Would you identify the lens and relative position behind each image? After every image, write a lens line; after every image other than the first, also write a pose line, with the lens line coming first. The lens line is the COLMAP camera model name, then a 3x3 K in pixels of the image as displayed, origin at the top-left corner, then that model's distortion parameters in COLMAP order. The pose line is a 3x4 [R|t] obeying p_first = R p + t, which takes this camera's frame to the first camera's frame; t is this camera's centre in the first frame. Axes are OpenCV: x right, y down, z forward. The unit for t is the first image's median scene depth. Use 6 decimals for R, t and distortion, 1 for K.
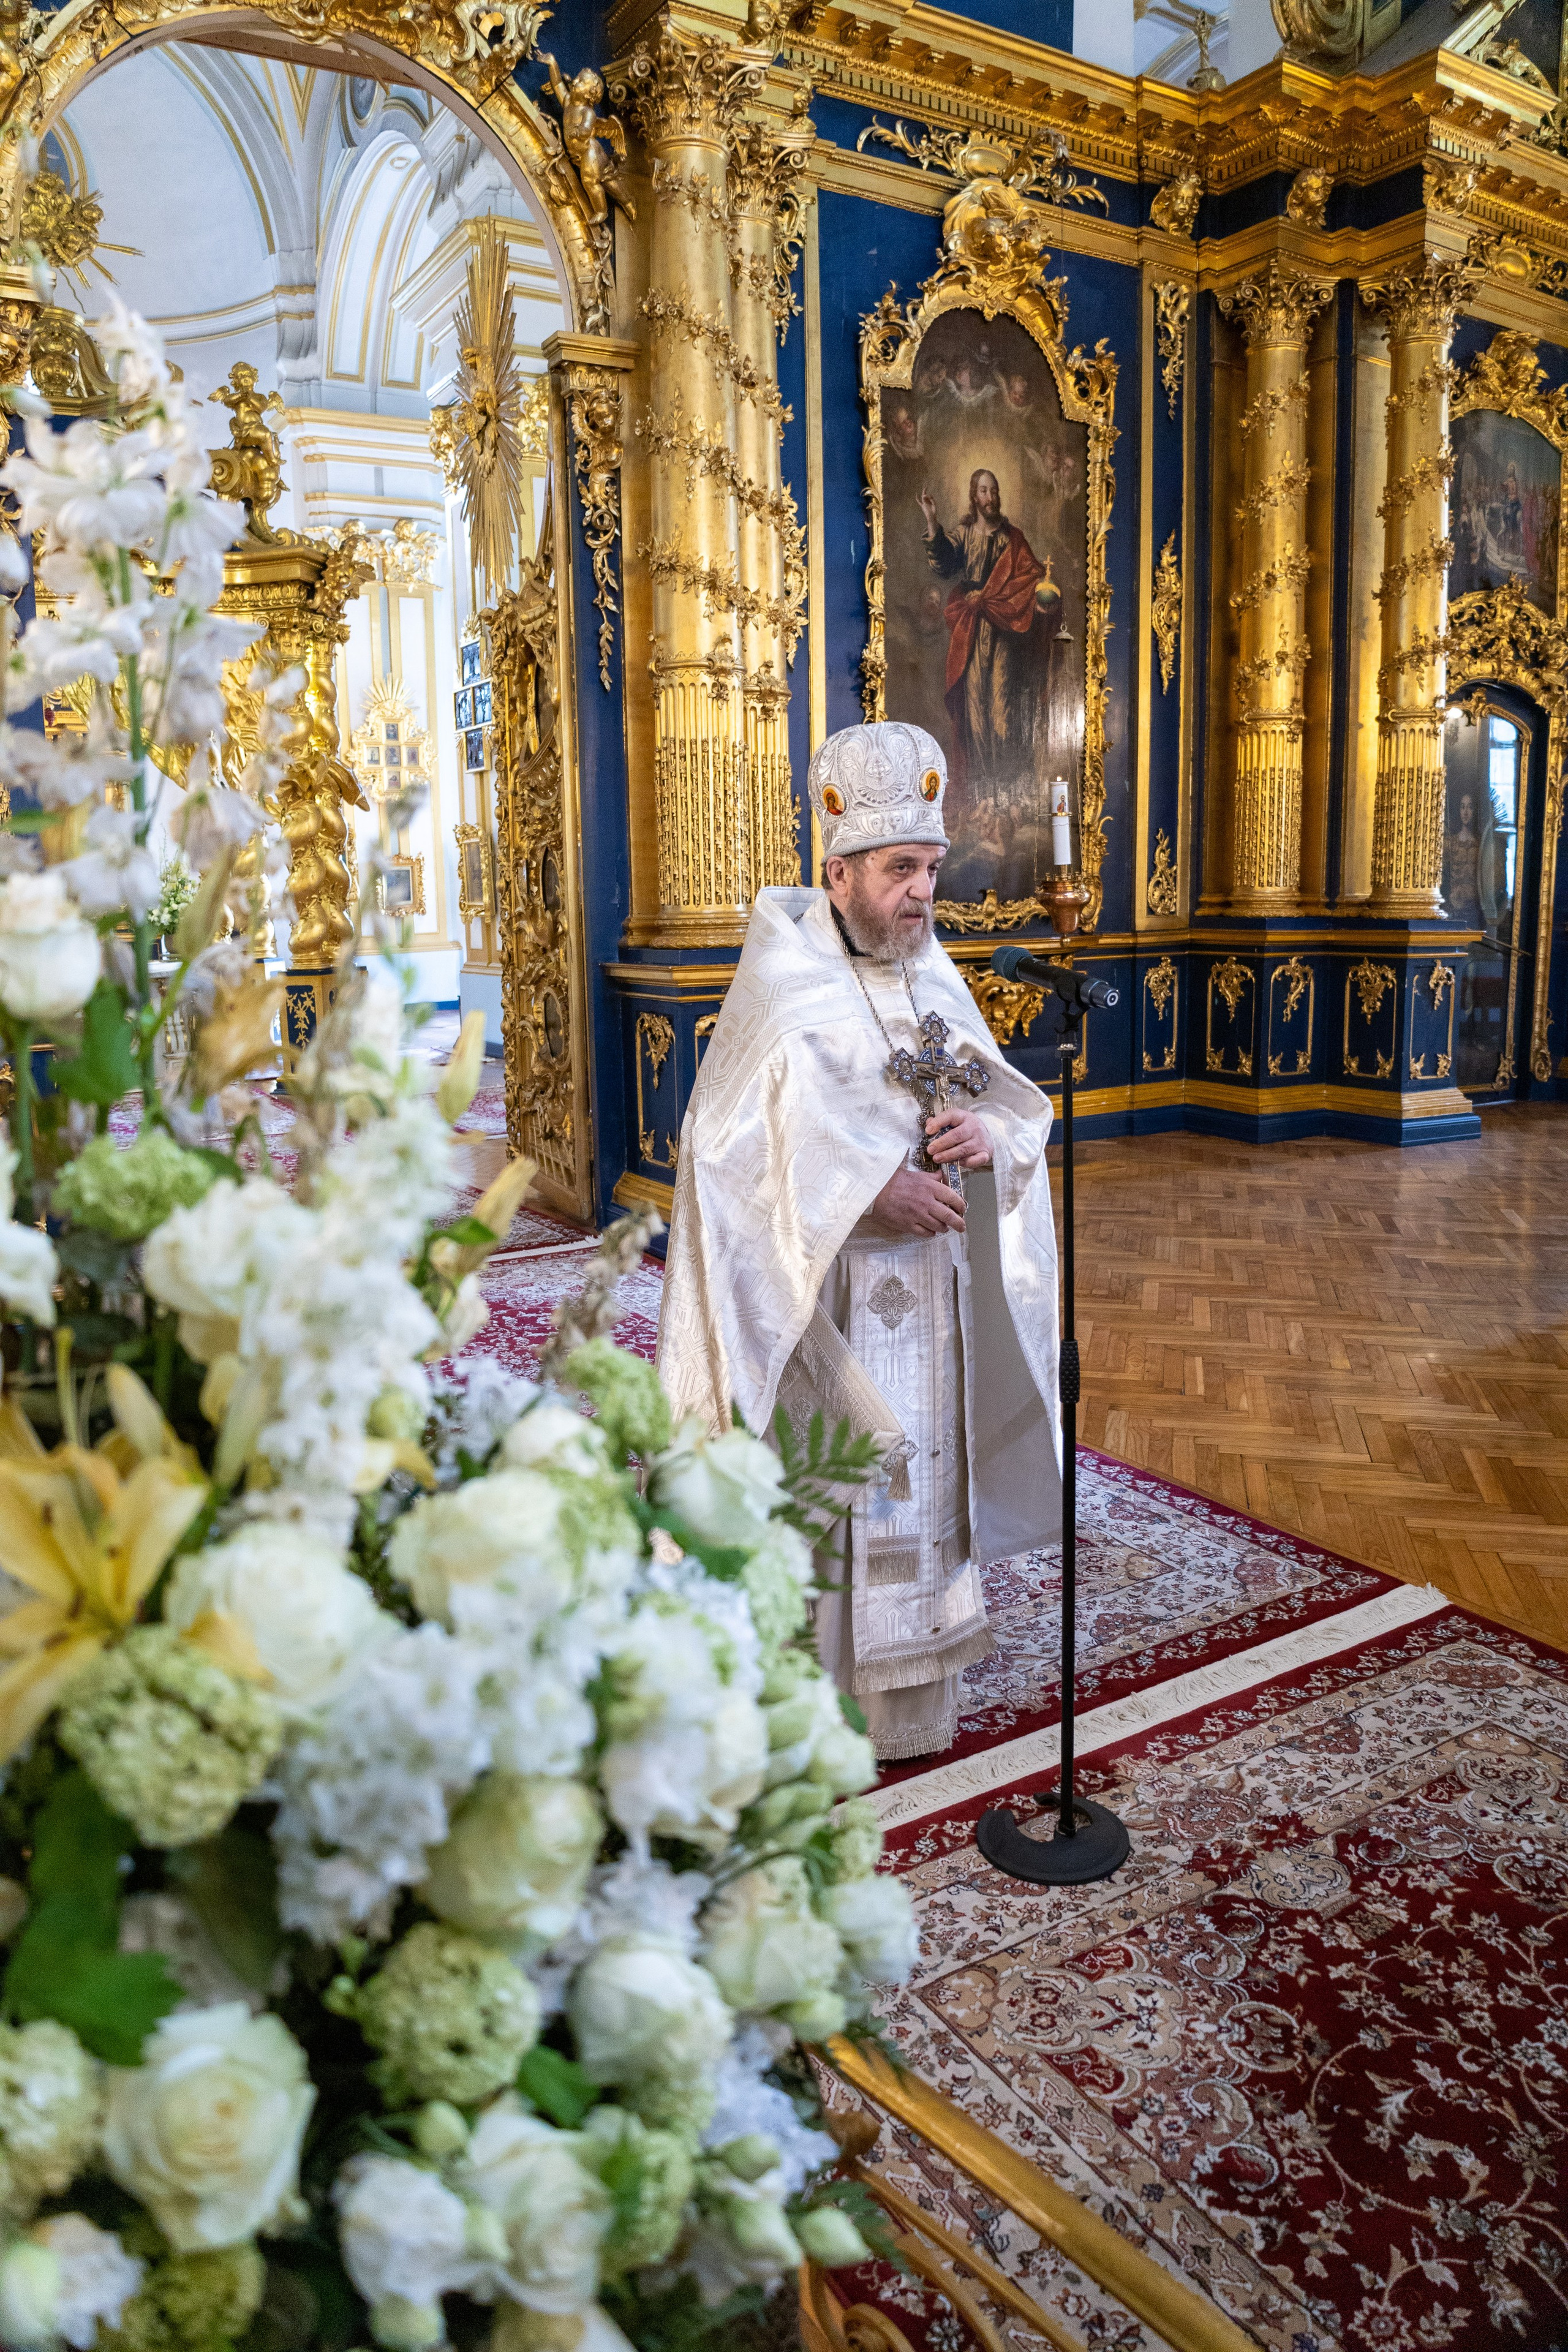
lens RADIAL K [[1563.4, 0, 793.2], [0, 1563.4, 1181.7], [0, 0, 1]] dist [-0.109992, 0.025341]
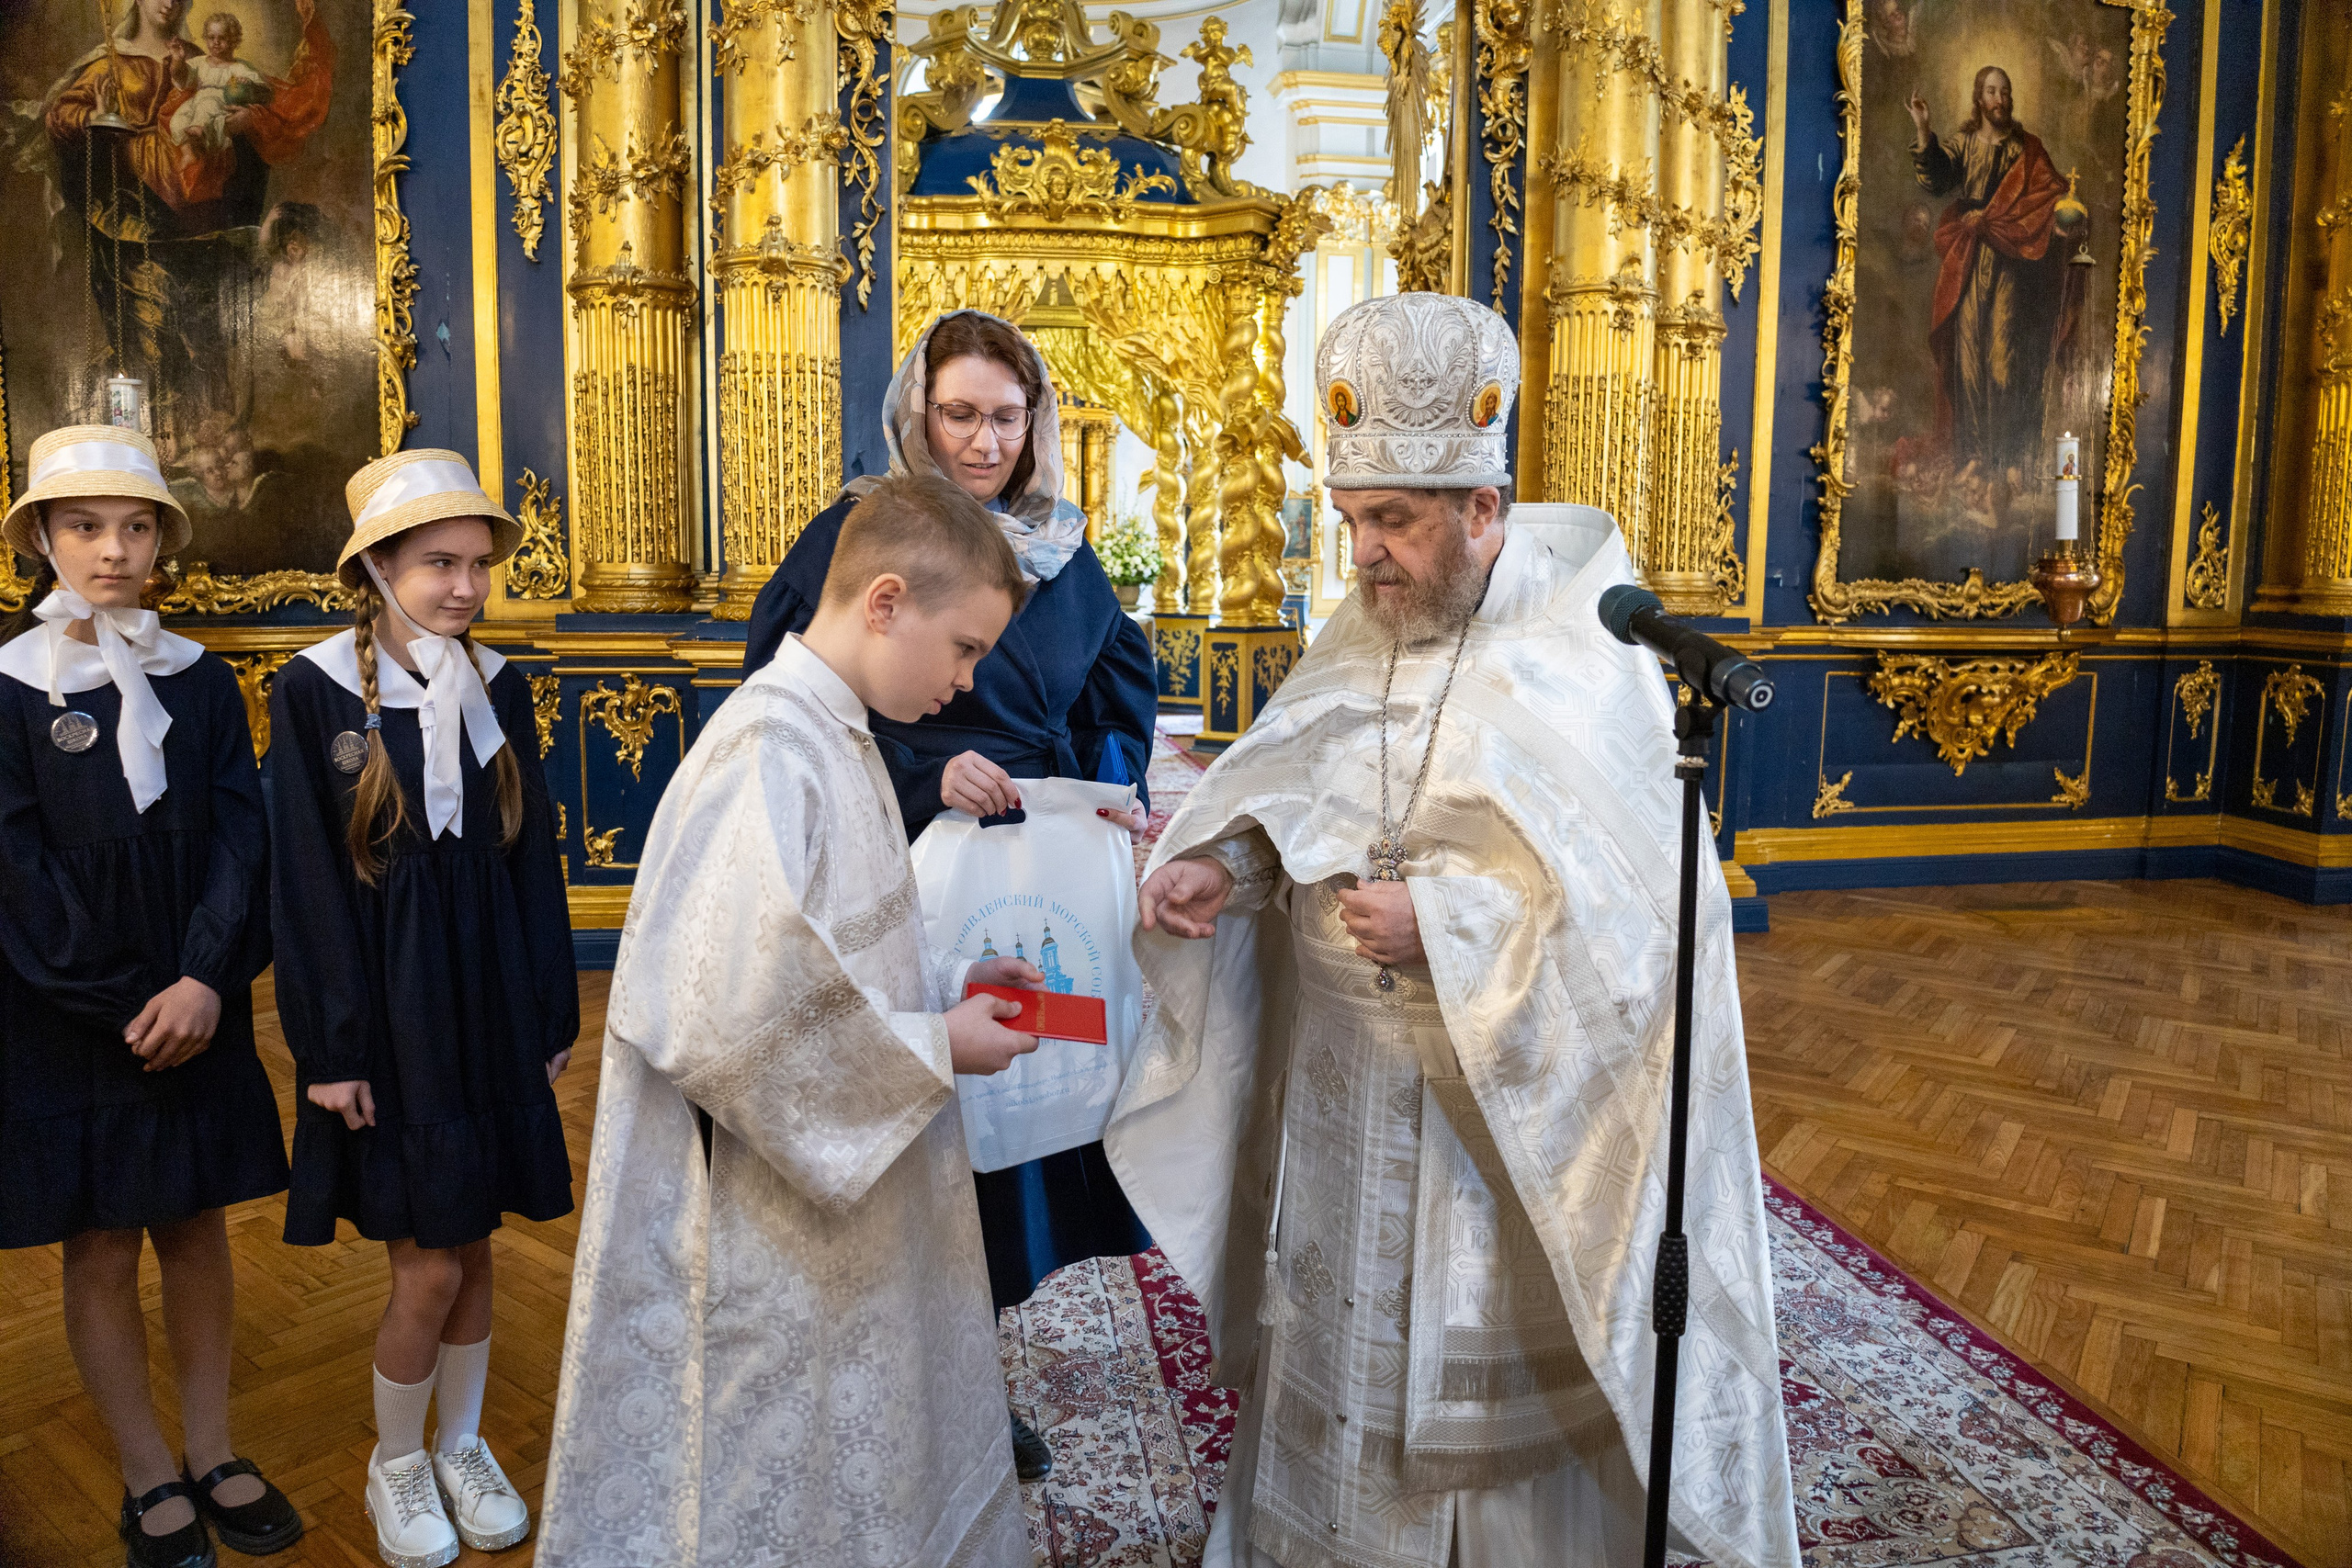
lens RADIAL K [[1569.4, 0, 1200.1], [0, 1569.4, 791.6], [0, 0, 1]] dist [-0.093776, 0.007675]
pose [[0.928520, 0.079534, -0.362663, 0.053101], [-0.094396, 0.995259, -0.023415, -0.012222], [0.359082, 0.055975, 0.931626, 0.107680]]
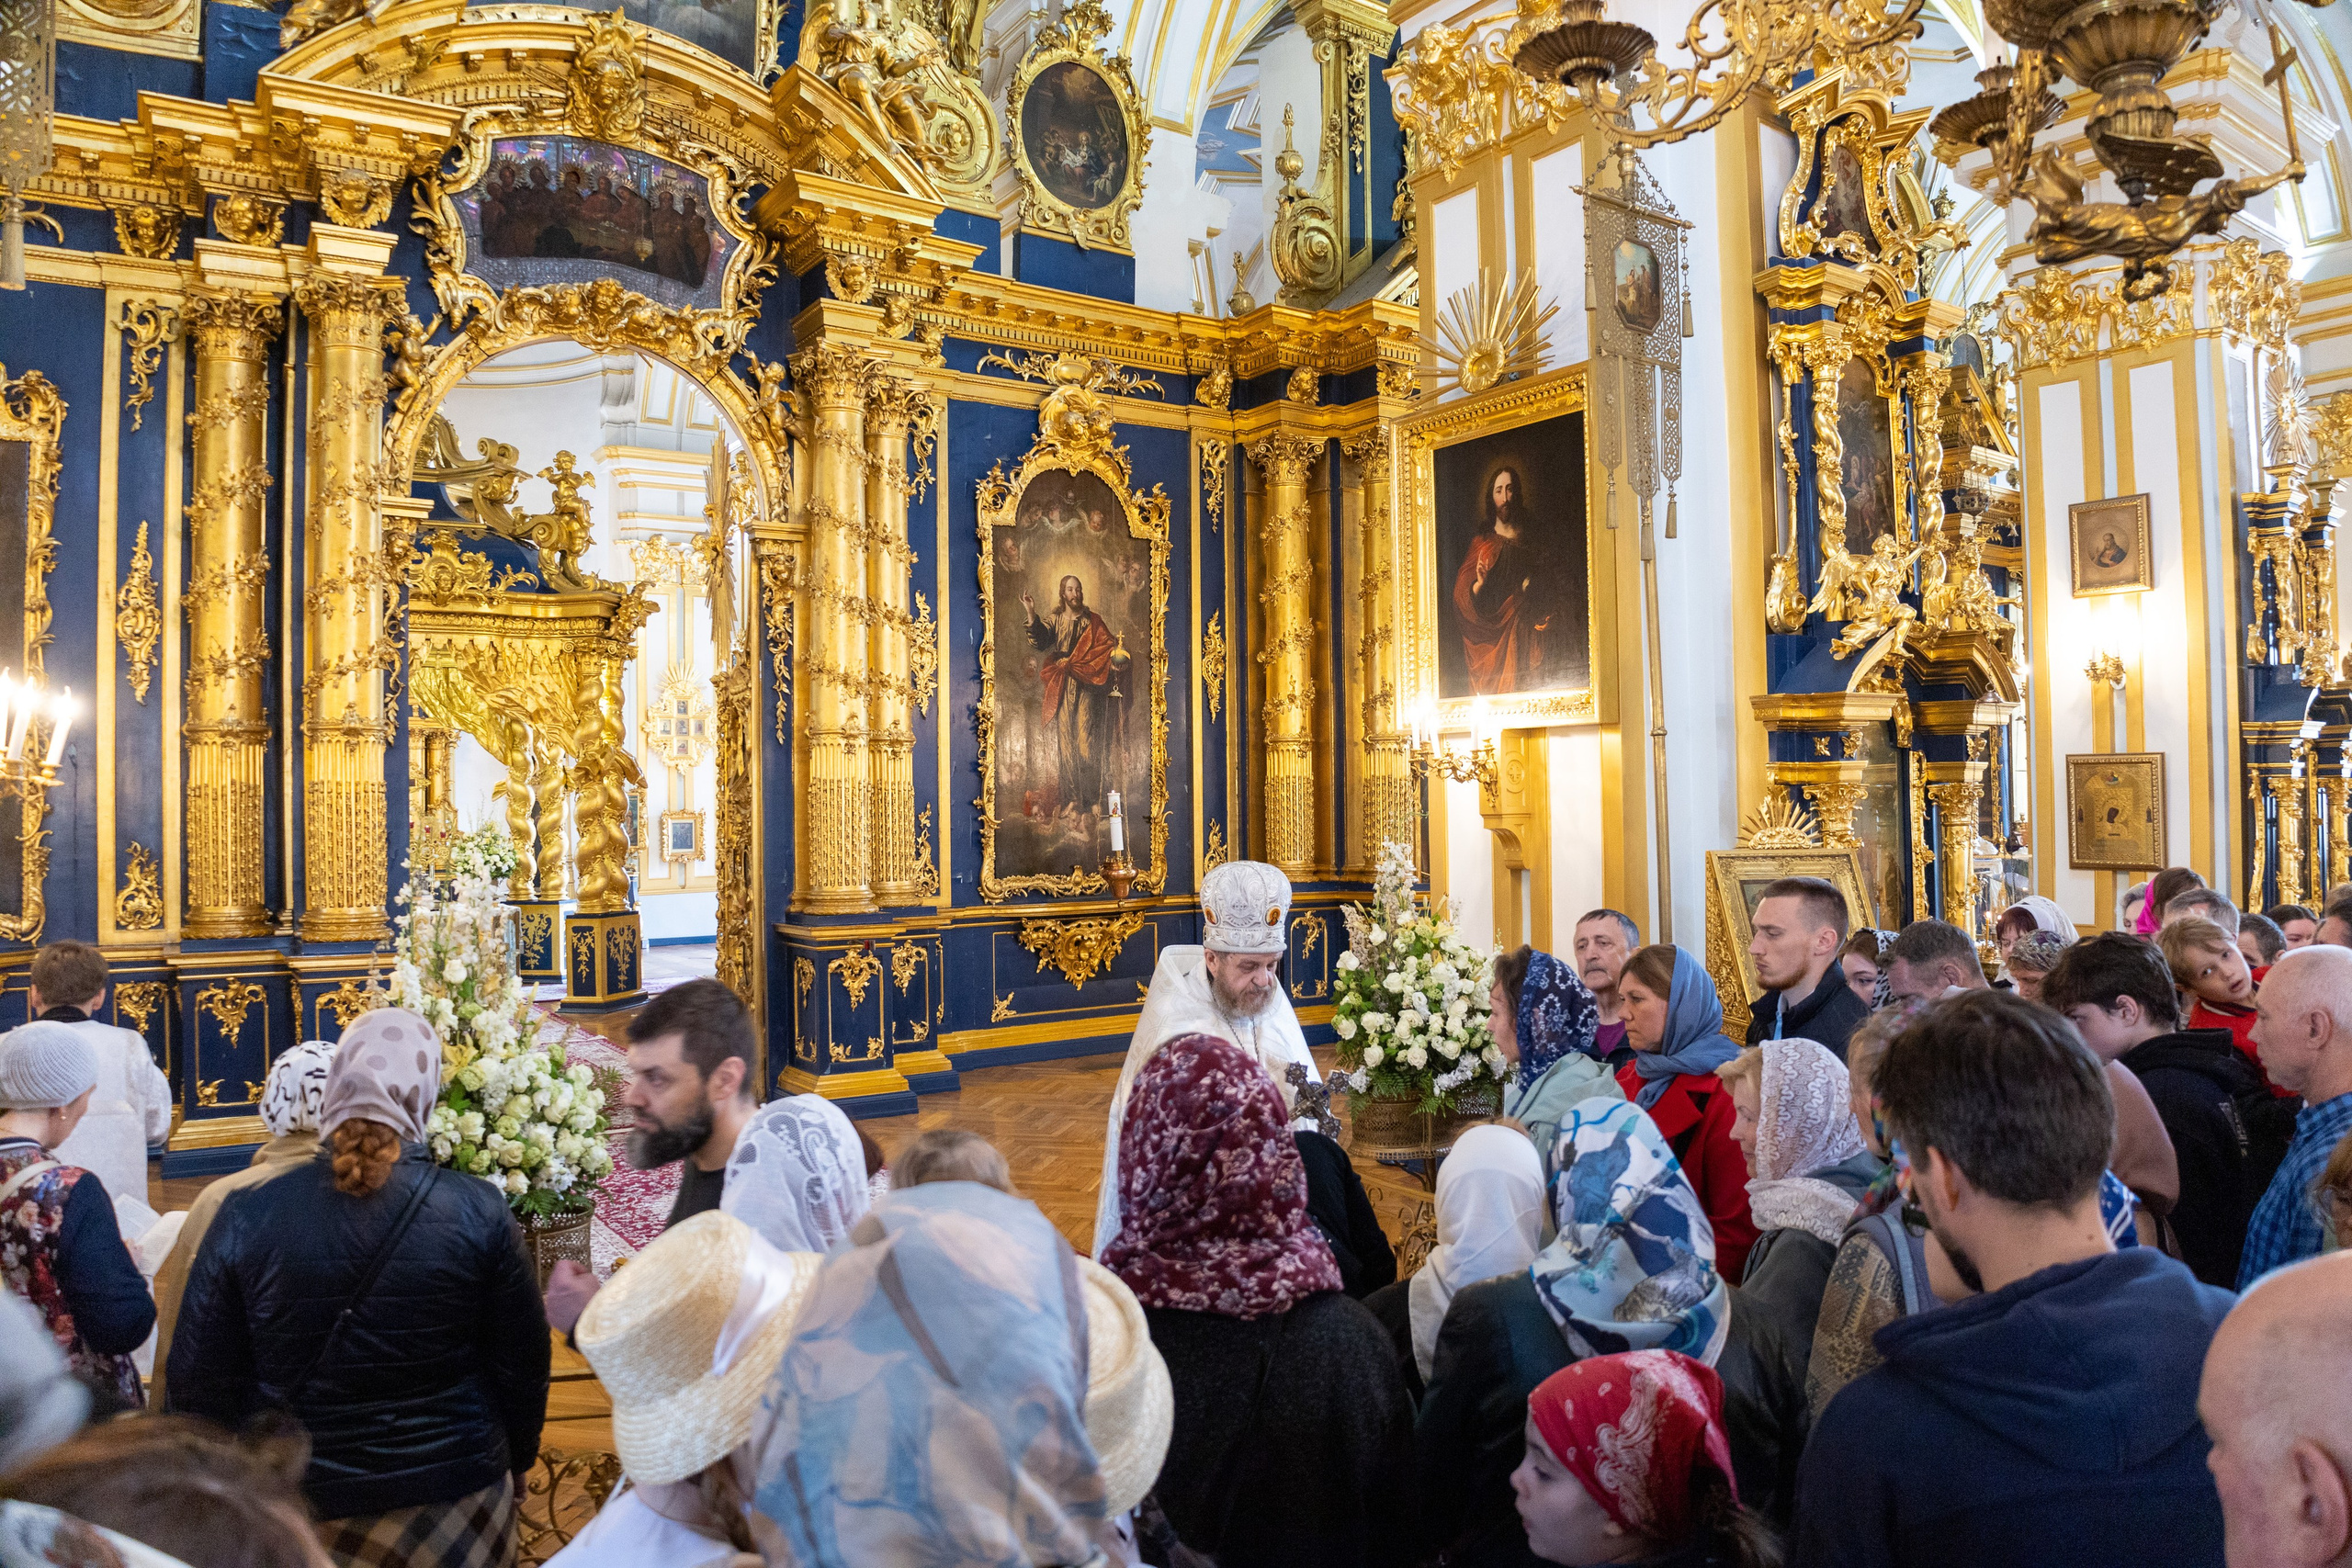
lens RADIAL K [[1563.3, 0, 1212.2], [0, 1563.3, 789.0], [0, 0, 1]] dist [-0.109992, 0.025341]
pose [[0.998008, 0.003079, 0.063012, 0.174407], [0.009671, 0.979536, -0.201034, 0.030401], [-0.062341, 0.201243, 0.977556, -0.429426]]
